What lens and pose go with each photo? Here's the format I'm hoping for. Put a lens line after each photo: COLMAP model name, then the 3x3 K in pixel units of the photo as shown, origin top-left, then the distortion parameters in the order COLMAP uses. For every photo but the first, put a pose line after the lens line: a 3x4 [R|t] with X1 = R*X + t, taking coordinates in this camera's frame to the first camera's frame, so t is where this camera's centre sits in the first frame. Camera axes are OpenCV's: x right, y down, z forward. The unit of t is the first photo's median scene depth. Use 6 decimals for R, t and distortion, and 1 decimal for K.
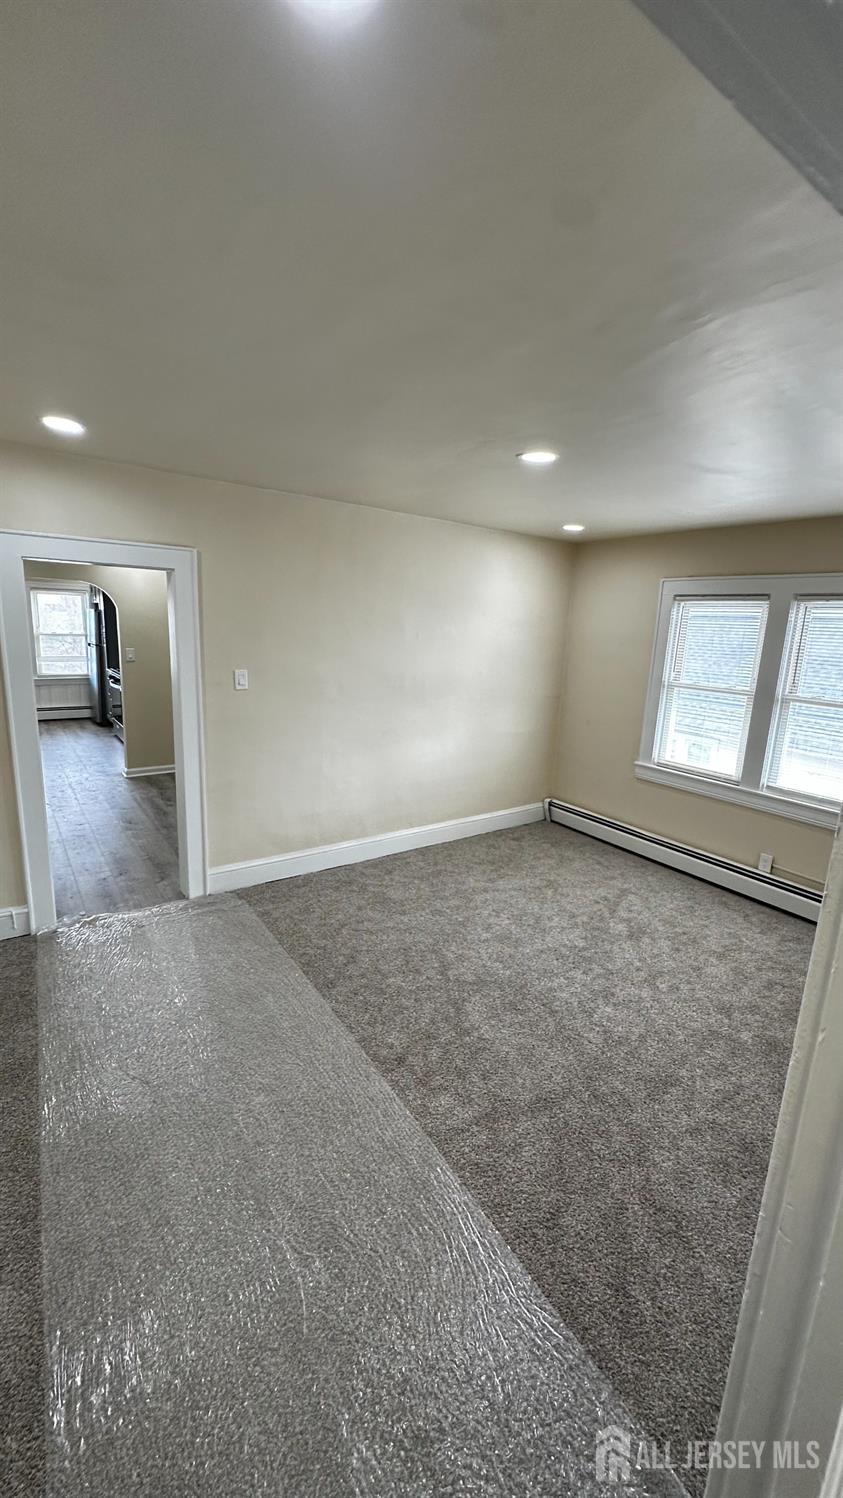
lens RADIAL K [[594.3, 0, 419.1], [0, 594.3, 747.9], [0, 0, 1]] dist [-0.001055, -0.000465]
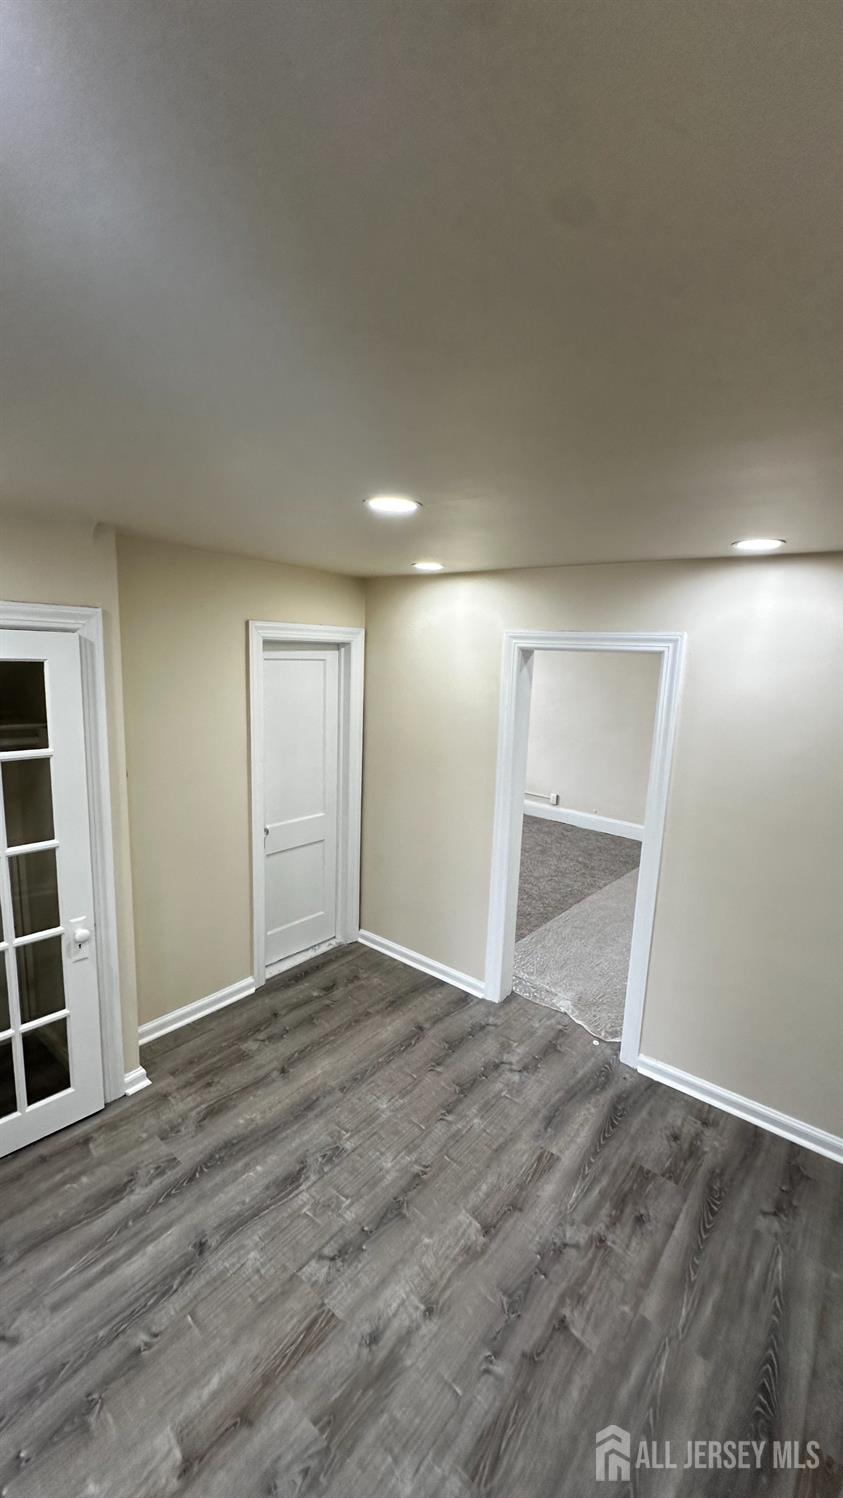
lens RADIAL K [[594.3, 0, 431.7], [0, 594.3, 751.4], [0, 0, 1]] dist [-0.001055, -0.000465]
pose [[-0.262947, -0.220862, 0.939190, -0.958211], [0.152917, 0.951601, 0.266593, -0.311806], [-0.952615, 0.213718, -0.216447, 1.034416]]
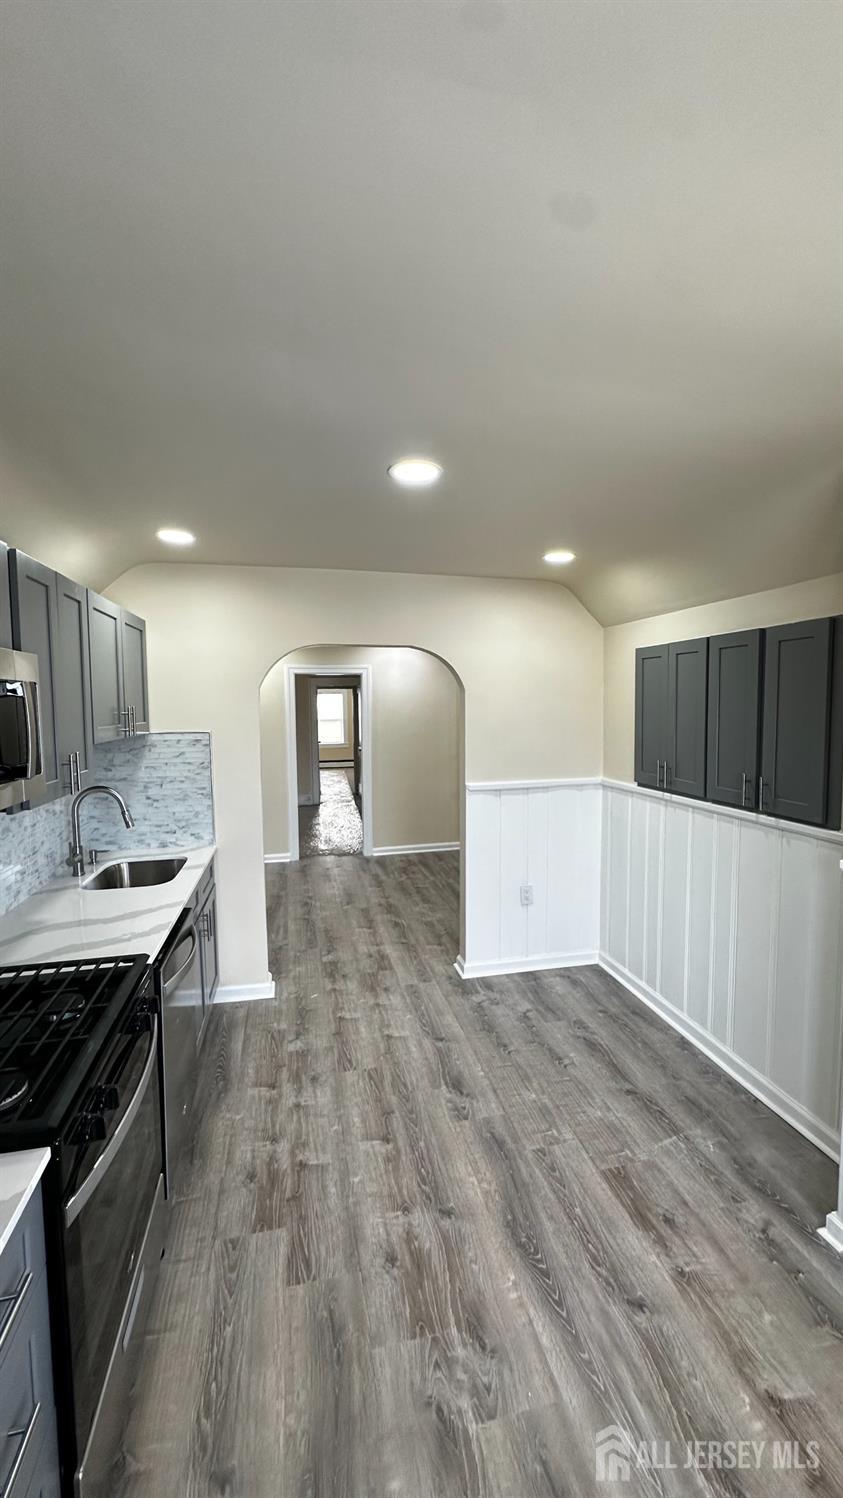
lens RADIAL K [[594.3, 0, 417.2], [0, 594.3, 746.6], [0, 0, 1]] dist [-0.001055, -0.000465]
pose [[-0.915707, -0.063160, 0.396852, -1.151047], [0.055888, 0.957956, 0.281419, -0.439966], [-0.397941, 0.279877, -0.873677, 1.912551]]
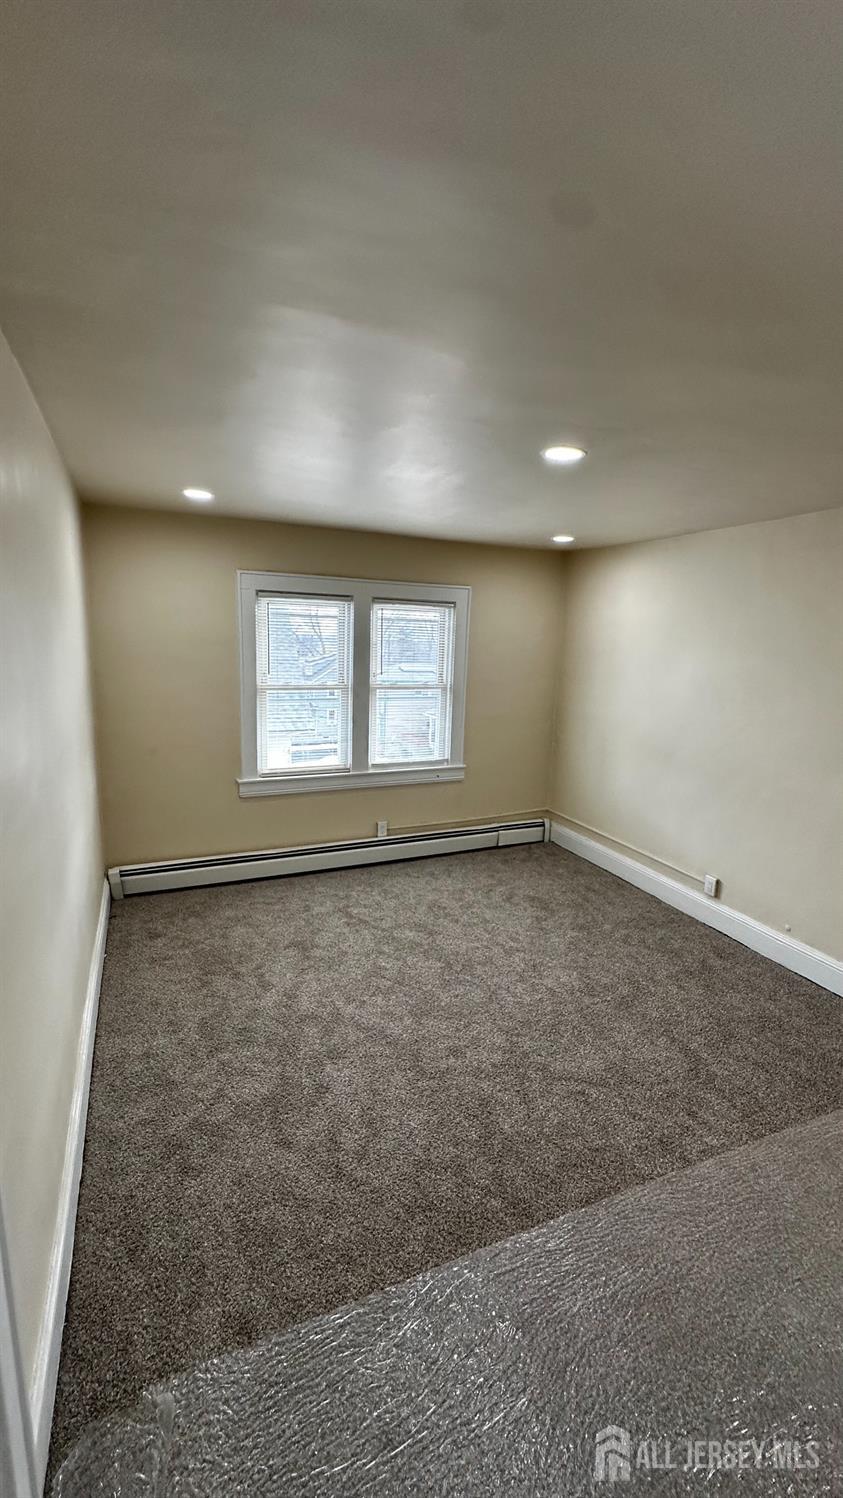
lens RADIAL K [[594.3, 0, 432.0], [0, 594.3, 748.5], [0, 0, 1]] dist [-0.001055, -0.000465]
pose [[0.196457, -0.213414, 0.957005, -0.447634], [0.183665, 0.966759, 0.177886, -0.138699], [-0.963157, 0.140822, 0.229123, 0.580380]]
